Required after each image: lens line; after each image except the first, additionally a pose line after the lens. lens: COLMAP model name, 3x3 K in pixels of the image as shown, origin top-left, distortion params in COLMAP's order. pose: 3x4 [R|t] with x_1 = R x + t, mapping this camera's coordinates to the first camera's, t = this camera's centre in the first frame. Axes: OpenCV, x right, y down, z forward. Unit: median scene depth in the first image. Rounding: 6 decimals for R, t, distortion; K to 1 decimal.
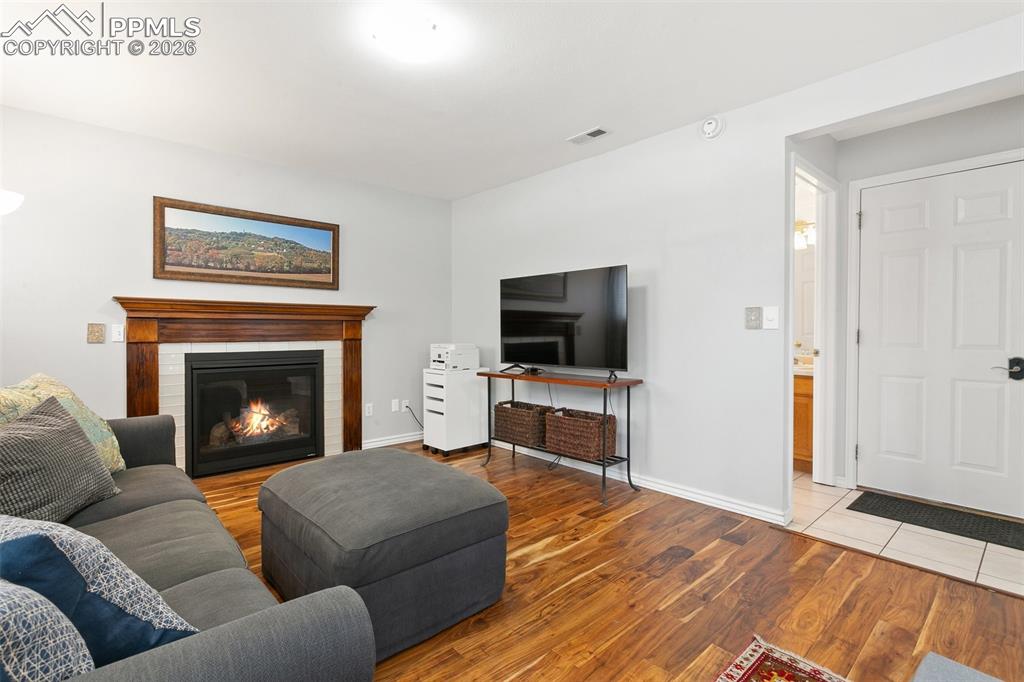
lens RADIAL K [[481.0, 0, 503.3], [0, 481.0, 331.3], [0, 0, 1]] dist [-0.000853, -0.009526]
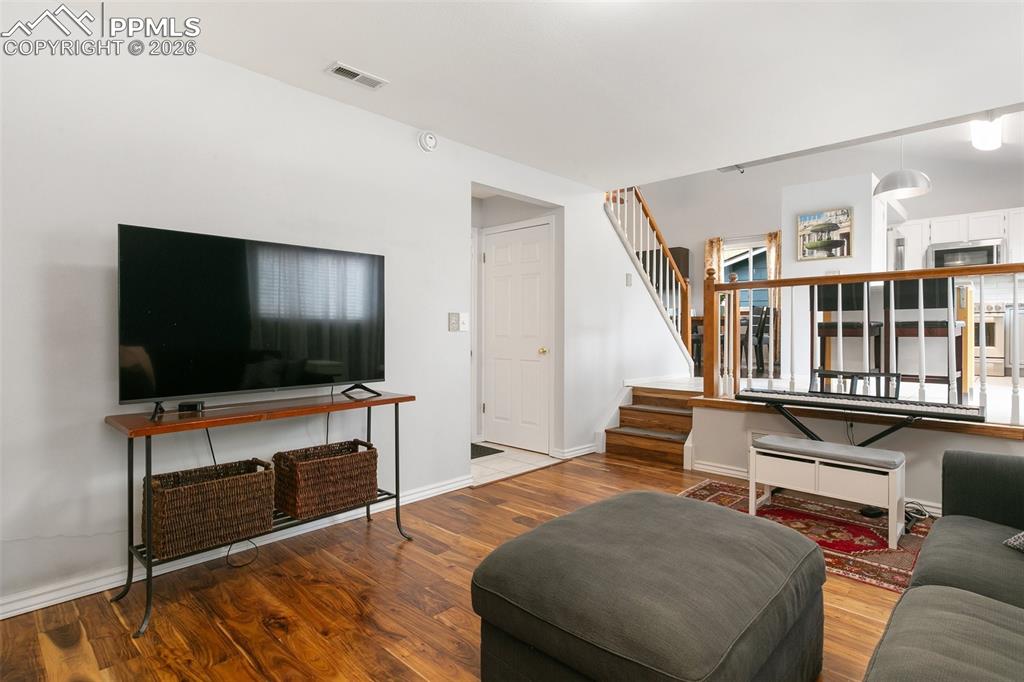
lens RADIAL K [[524.9, 0, 500.1], [0, 524.9, 334.9], [0, 0, 1]] dist [0.000842, 0.000656]
pose [[-0.074101, -0.007348, 0.997224, -0.588097], [0.004001, 0.999963, 0.007665, -0.003820], [-0.997243, 0.004557, -0.074069, 0.742126]]
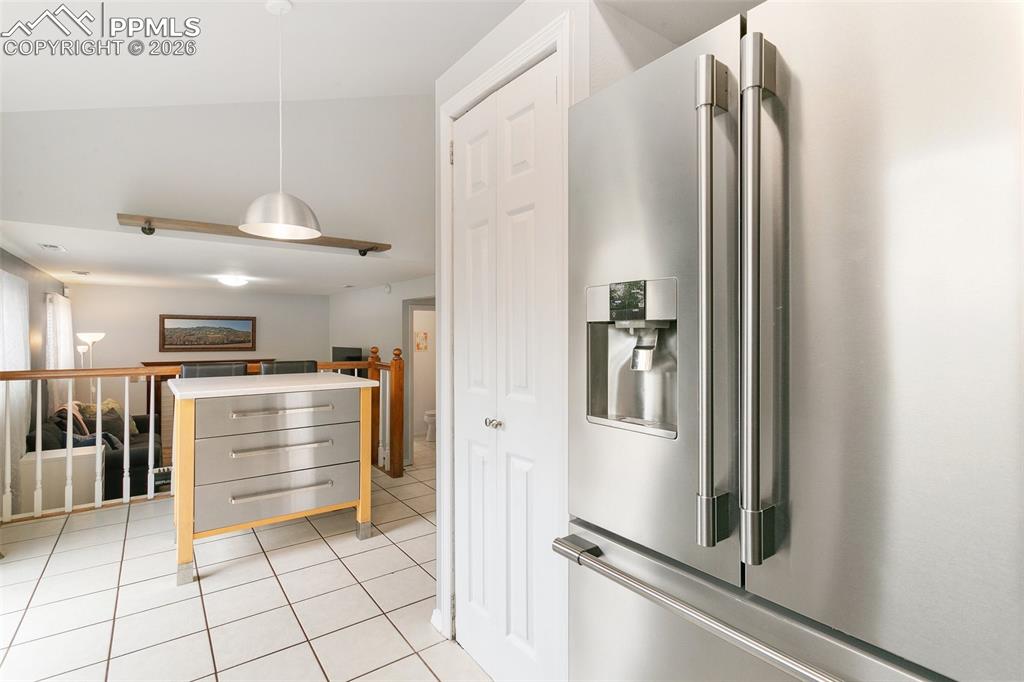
lens RADIAL K [[492.3, 0, 515.0], [0, 492.3, 331.0], [0, 0, 1]] dist [0.001901, 0.000526]
pose [[0.996319, -0.001855, -0.085698, 0.994421], [0.001227, 0.999972, -0.007374, -0.171505], [0.085709, 0.007242, 0.996294, -1.013774]]
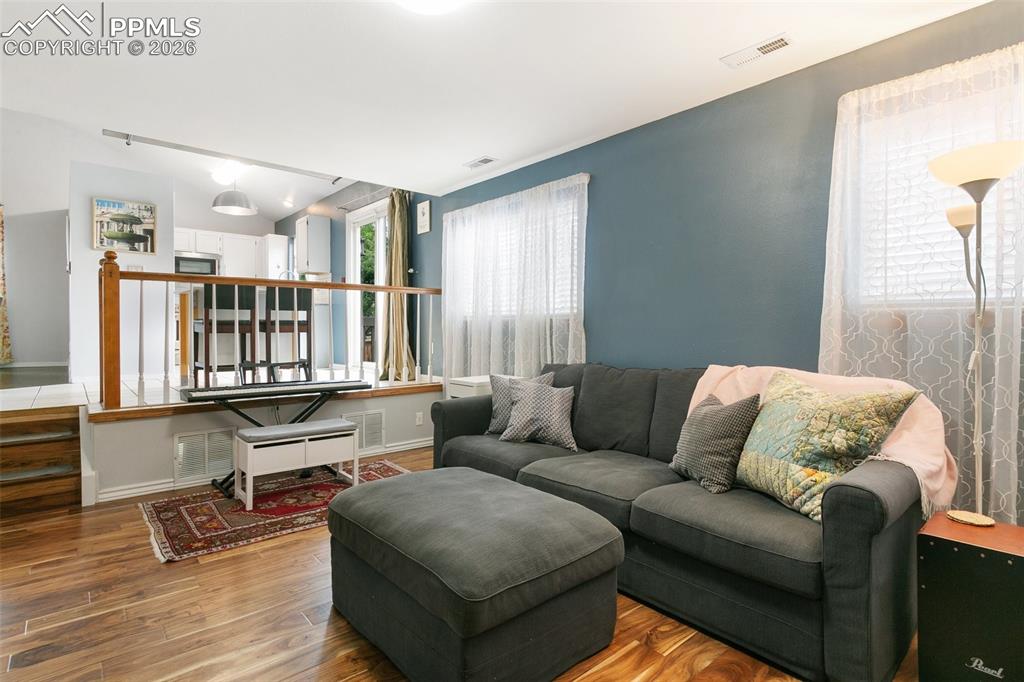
lens RADIAL K [[506.1, 0, 511.8], [0, 506.1, 335.5], [0, 0, 1]] dist [-0.000486, -0.000399]
pose [[-0.999990, -0.004350, -0.001404, -0.196788], [-0.004373, 0.999850, 0.016731, -0.005557], [0.001331, 0.016737, -0.999859, 1.099592]]
